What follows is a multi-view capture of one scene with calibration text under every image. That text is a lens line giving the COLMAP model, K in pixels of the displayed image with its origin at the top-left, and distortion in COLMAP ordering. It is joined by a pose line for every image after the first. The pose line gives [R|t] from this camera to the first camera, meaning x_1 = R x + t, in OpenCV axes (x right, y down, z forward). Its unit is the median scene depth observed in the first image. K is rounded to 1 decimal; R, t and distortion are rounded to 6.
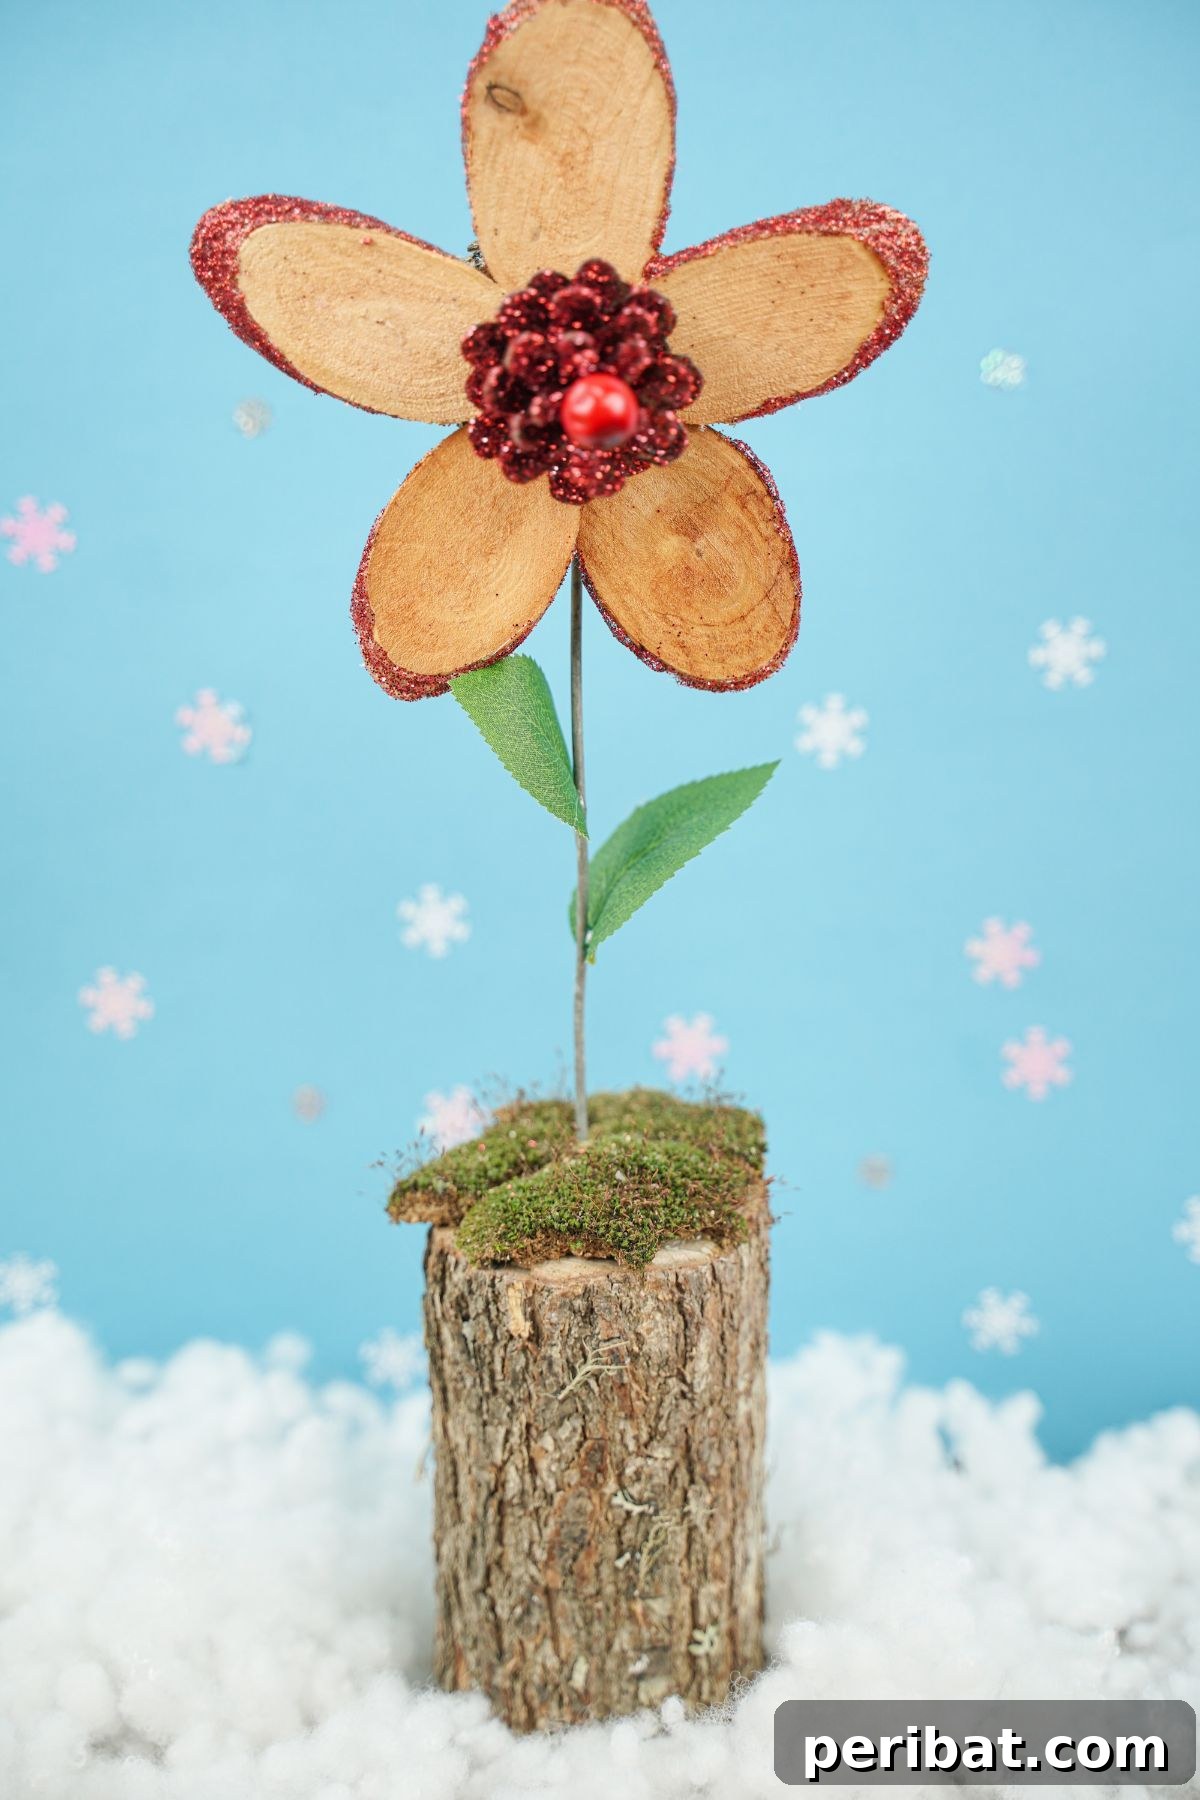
lens RADIAL K [[2886.2, 0, 629.5], [0, 2886.2, 908.1], [0, 0, 1]] dist [0.181829, 0.000000]
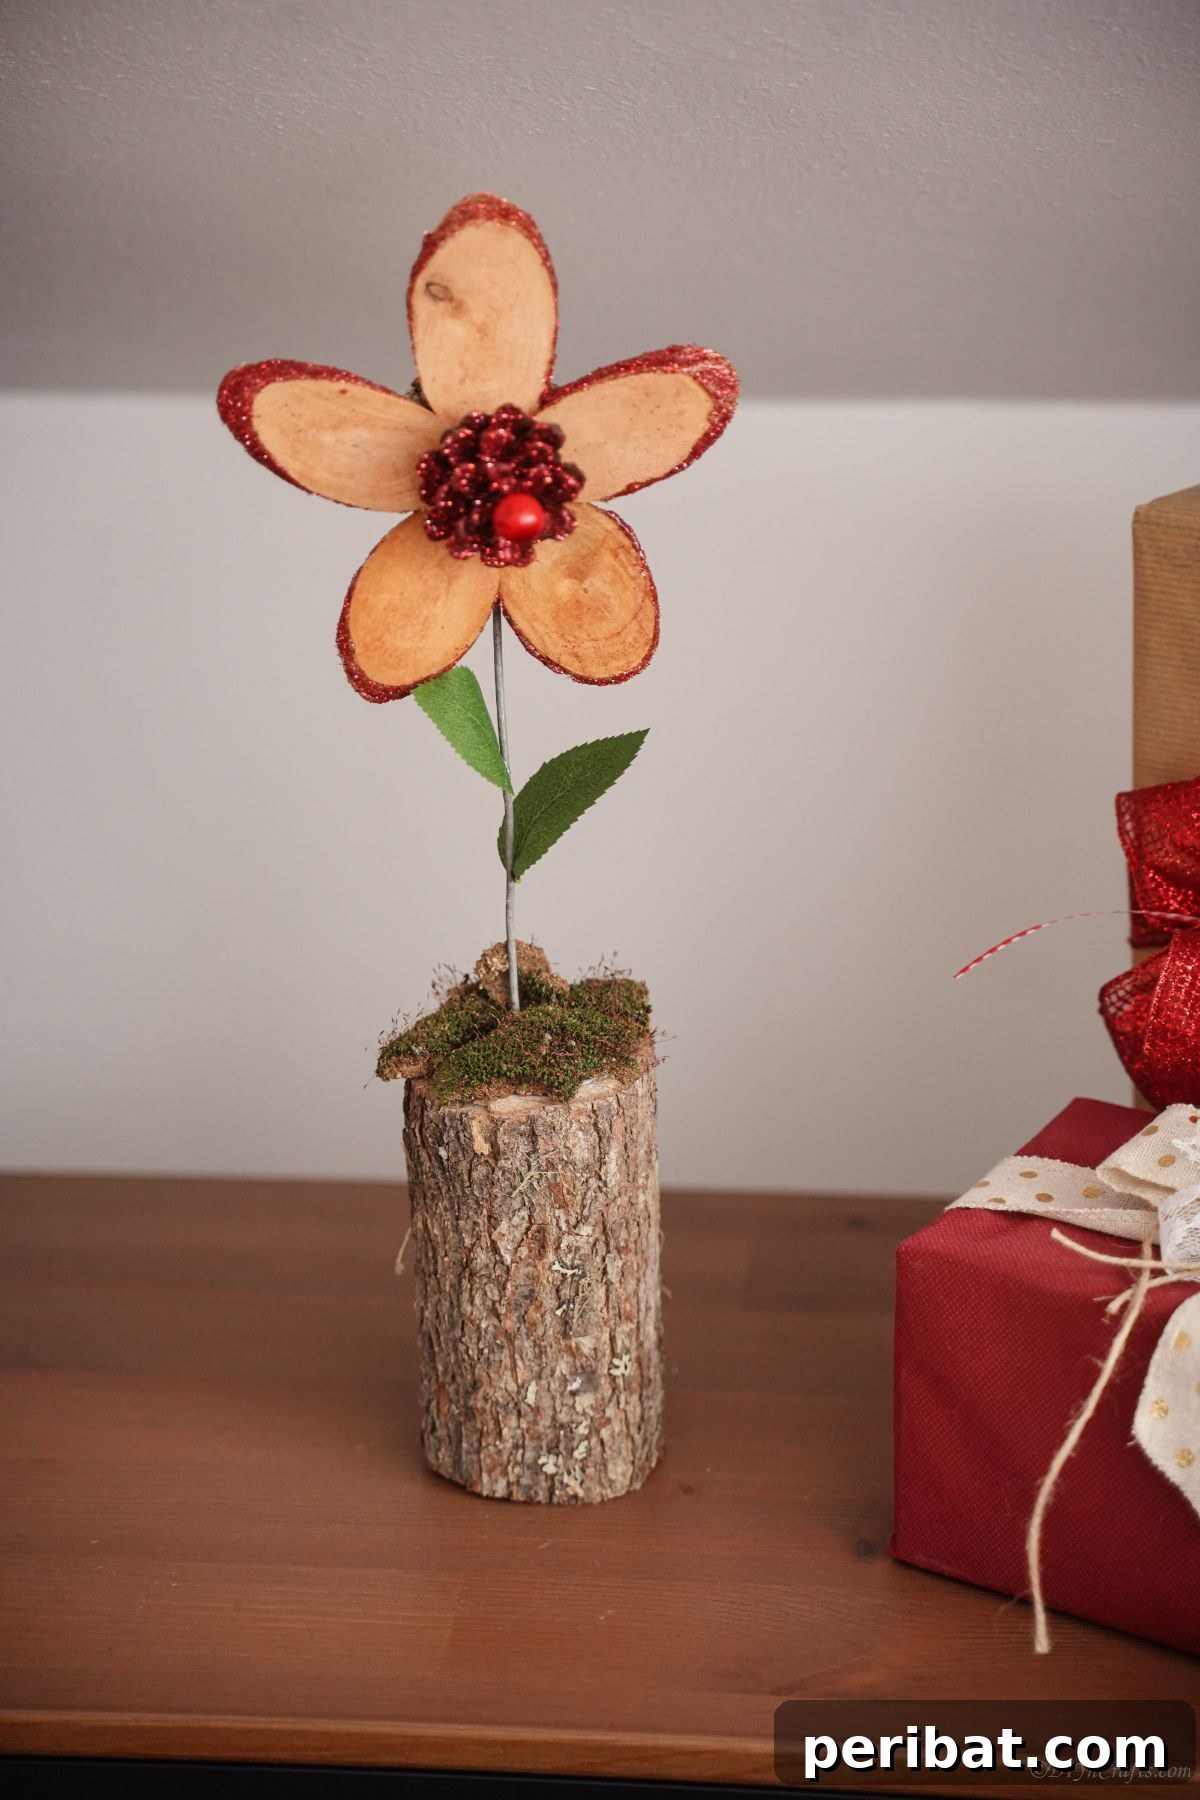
lens RADIAL K [[3357.9, 0, 636.6], [0, 3357.9, 864.9], [0, 0, 1]] dist [0.233710, 0.000000]
pose [[0.996715, -0.050338, 0.063451, -0.060385], [0.046639, 0.997198, 0.058490, -0.083543], [-0.066217, -0.055339, 0.996269, -0.618946]]
